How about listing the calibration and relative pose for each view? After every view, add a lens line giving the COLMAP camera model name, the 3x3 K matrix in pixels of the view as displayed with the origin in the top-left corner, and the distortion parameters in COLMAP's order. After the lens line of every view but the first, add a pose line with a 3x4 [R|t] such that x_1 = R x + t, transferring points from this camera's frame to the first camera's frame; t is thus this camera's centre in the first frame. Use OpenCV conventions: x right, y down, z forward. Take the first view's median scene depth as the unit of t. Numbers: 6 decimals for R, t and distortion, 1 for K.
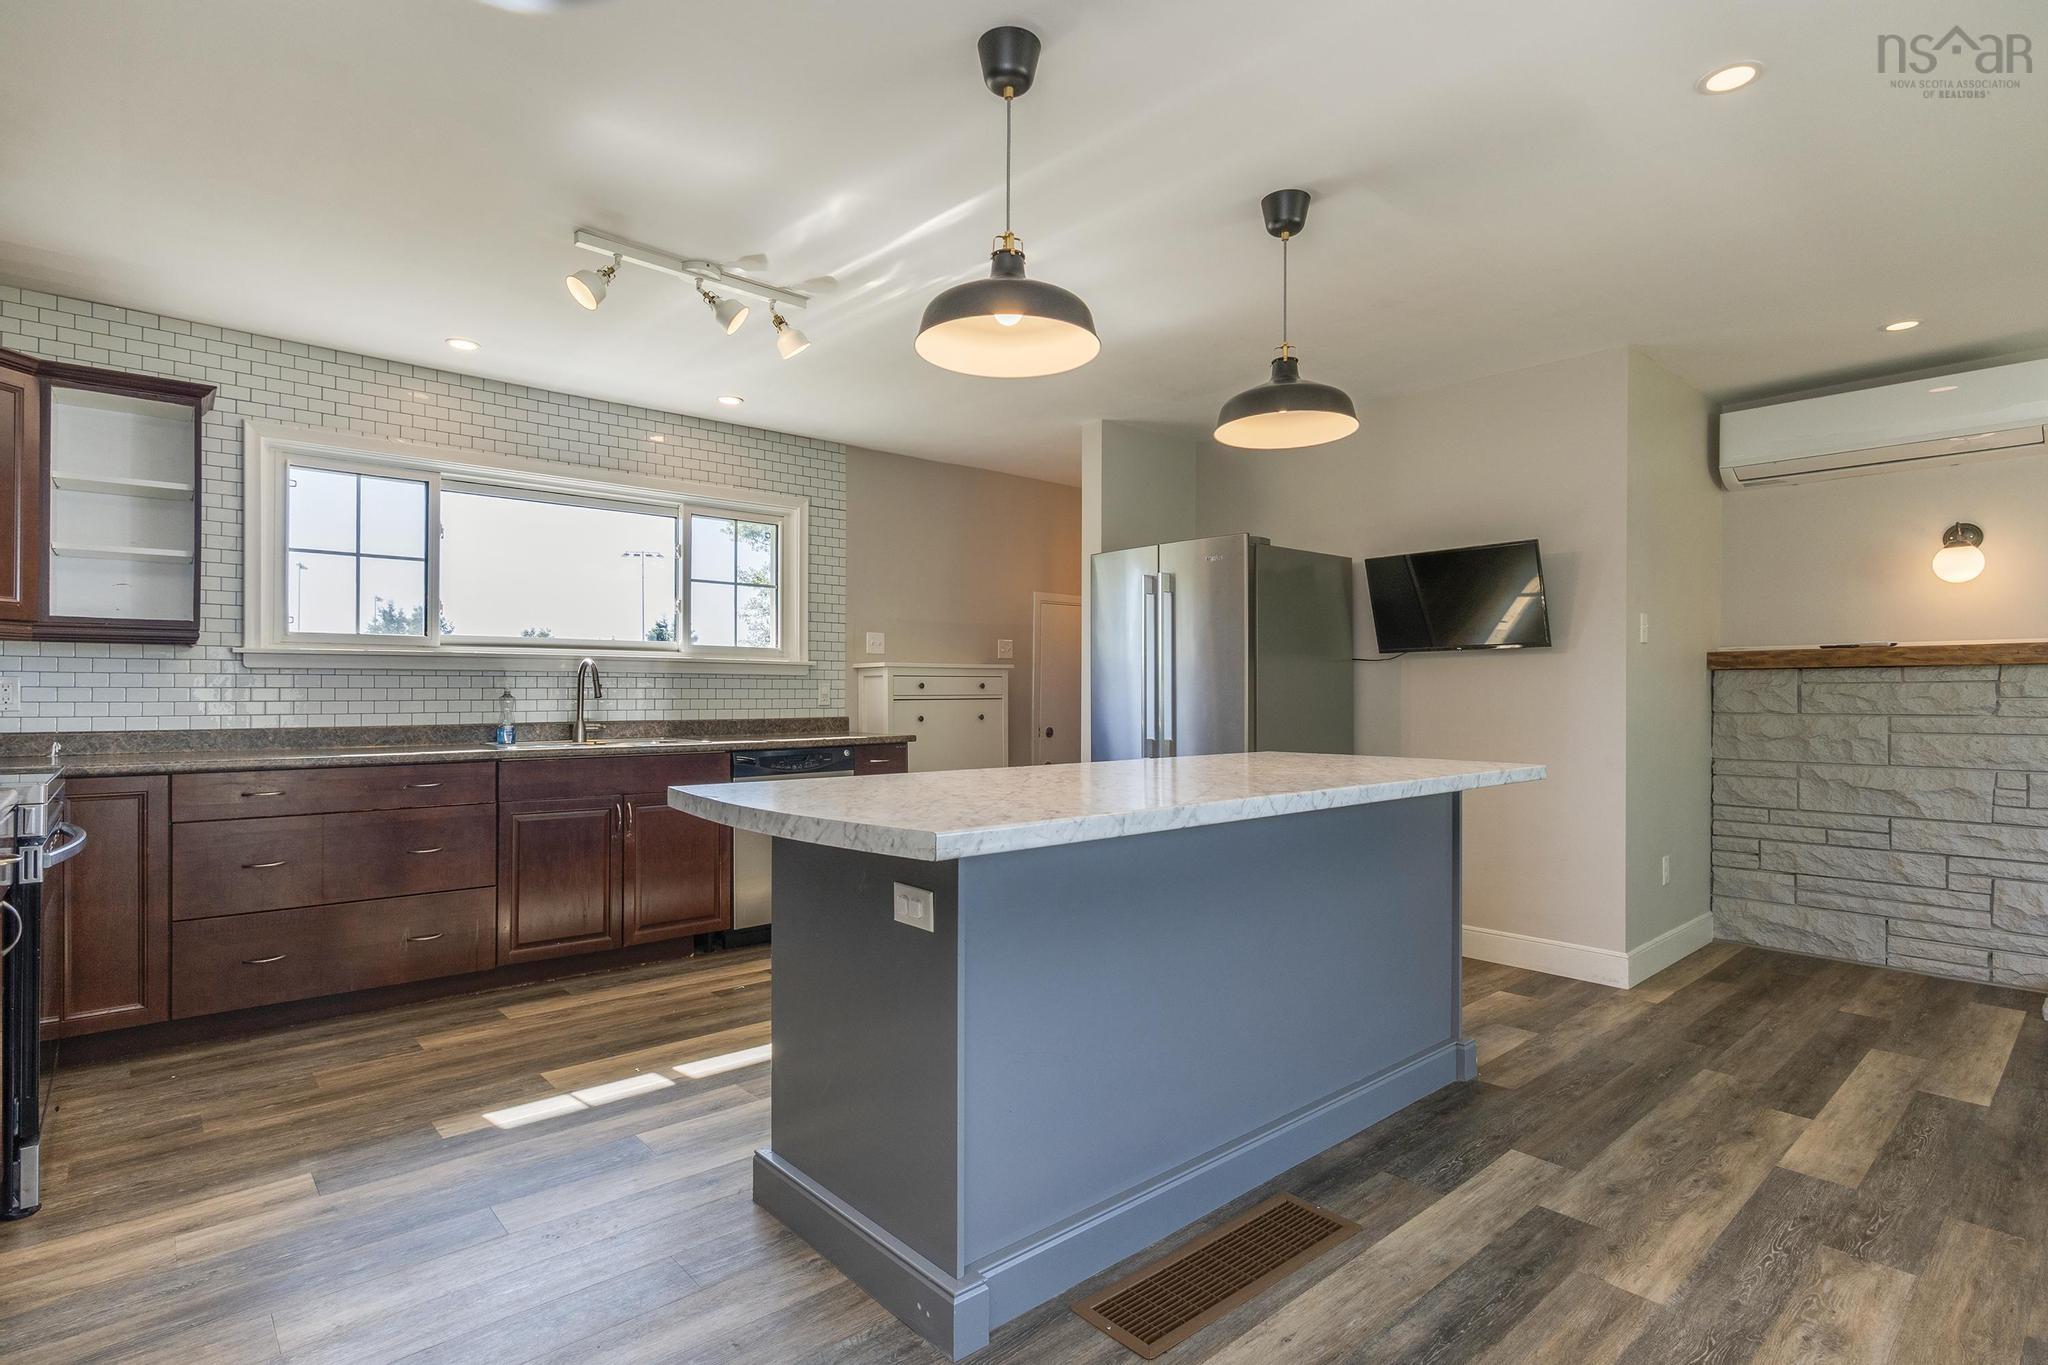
lens RADIAL K [[1021.6, 0, 1020.3], [0, 1021.6, 682.9], [0, 0, 1]] dist [-0.005814, 0.003268]
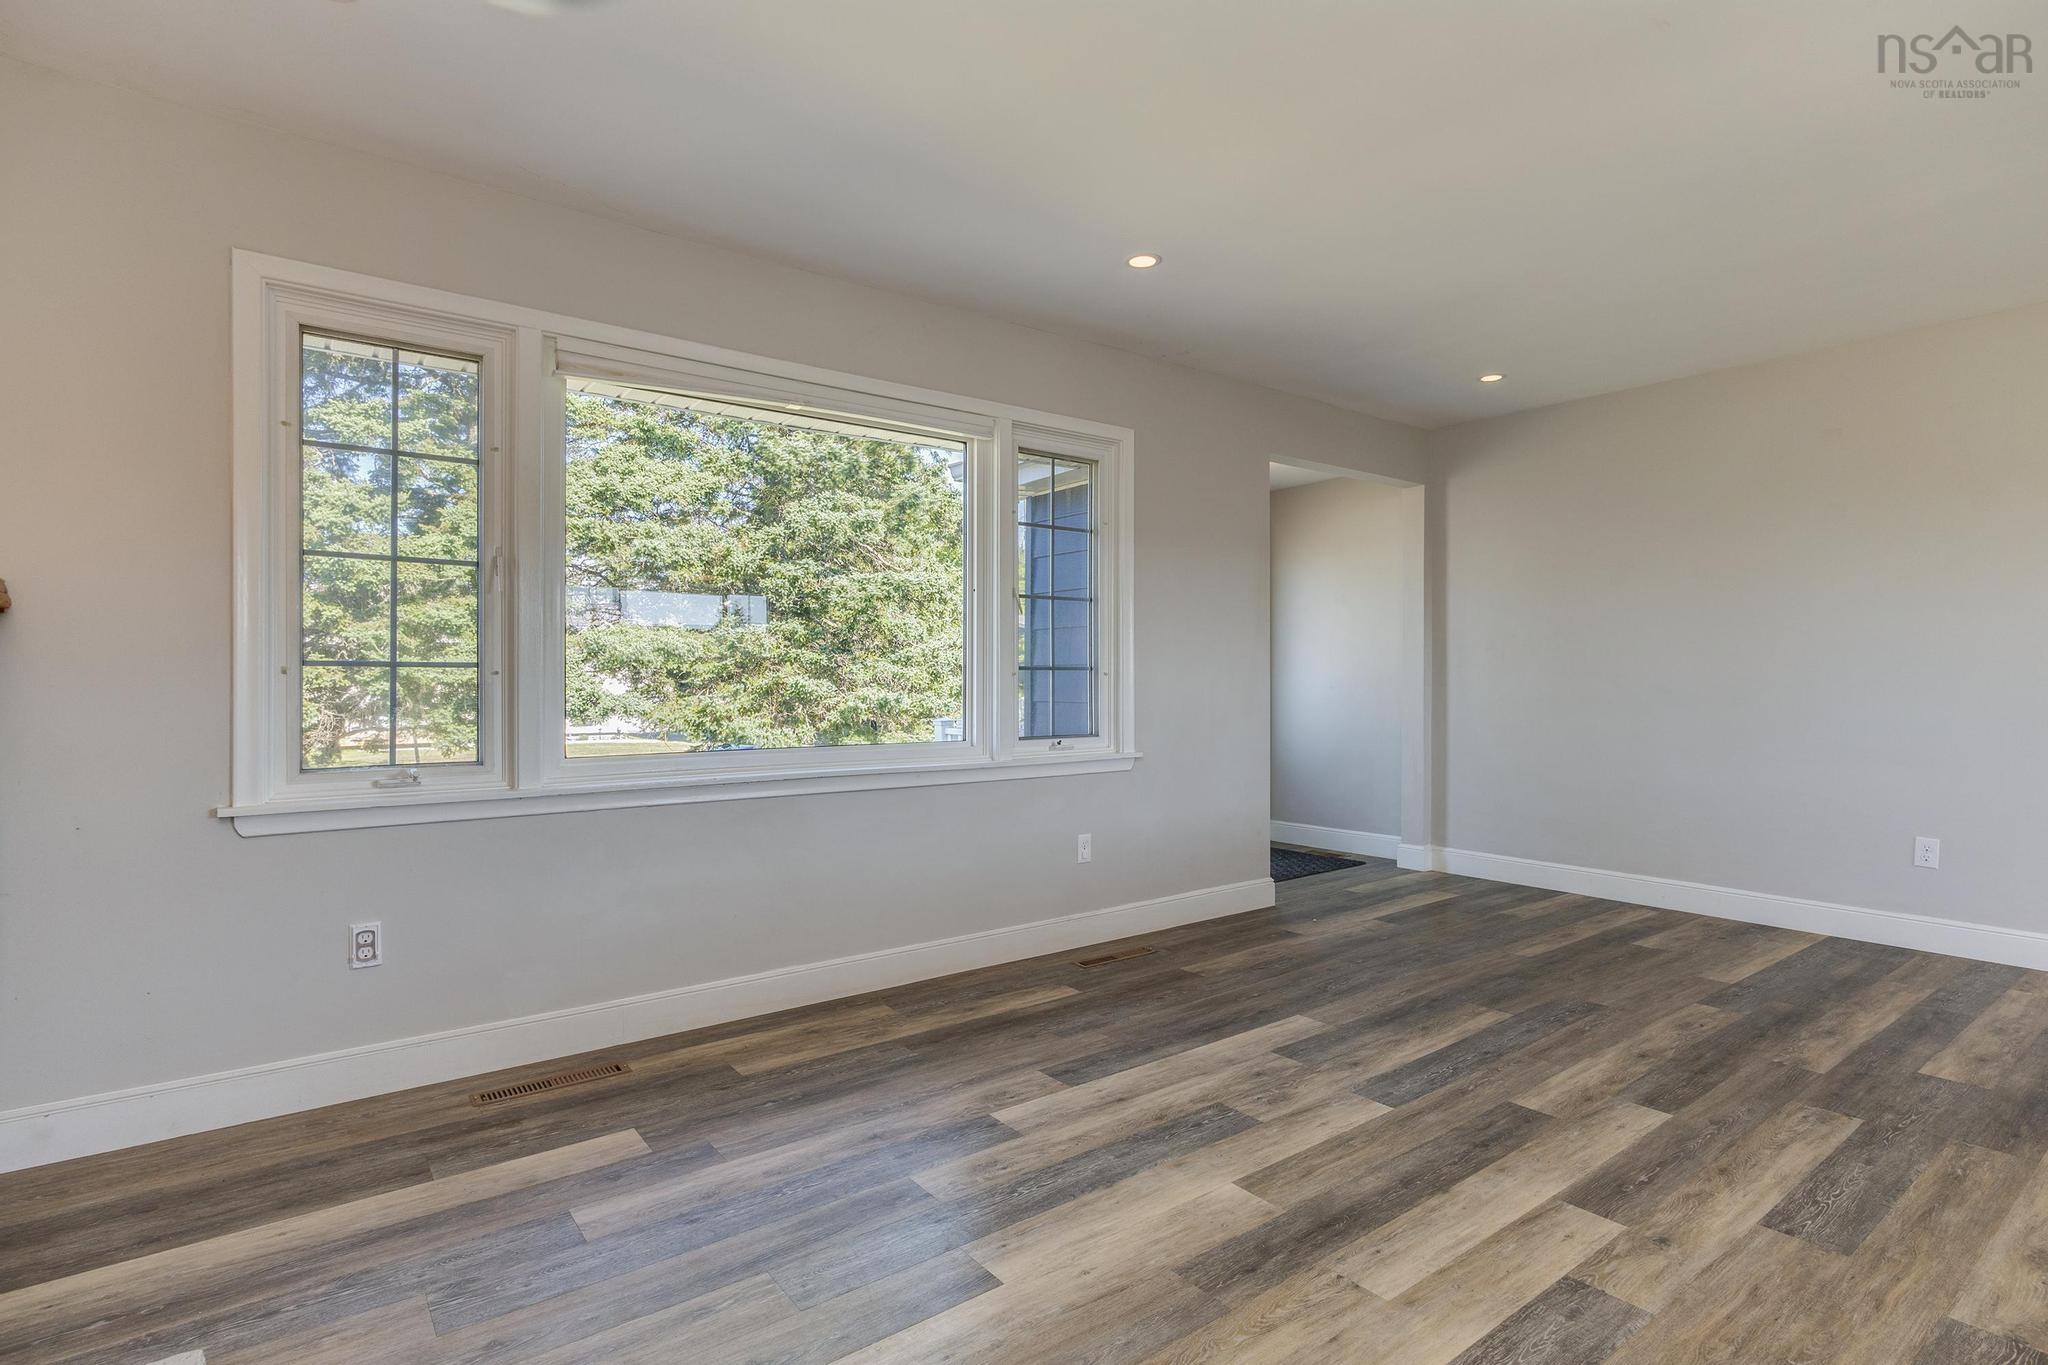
lens RADIAL K [[1021.6, 0, 1014.5], [0, 1021.6, 684.5], [0, 0, 1]] dist [-0.005814, 0.003268]
pose [[-0.996575, 0.003801, 0.082610, 0.924697], [0.003837, 0.999993, 0.000274, 0.015833], [-0.082608, 0.000590, -0.996582, 1.118280]]
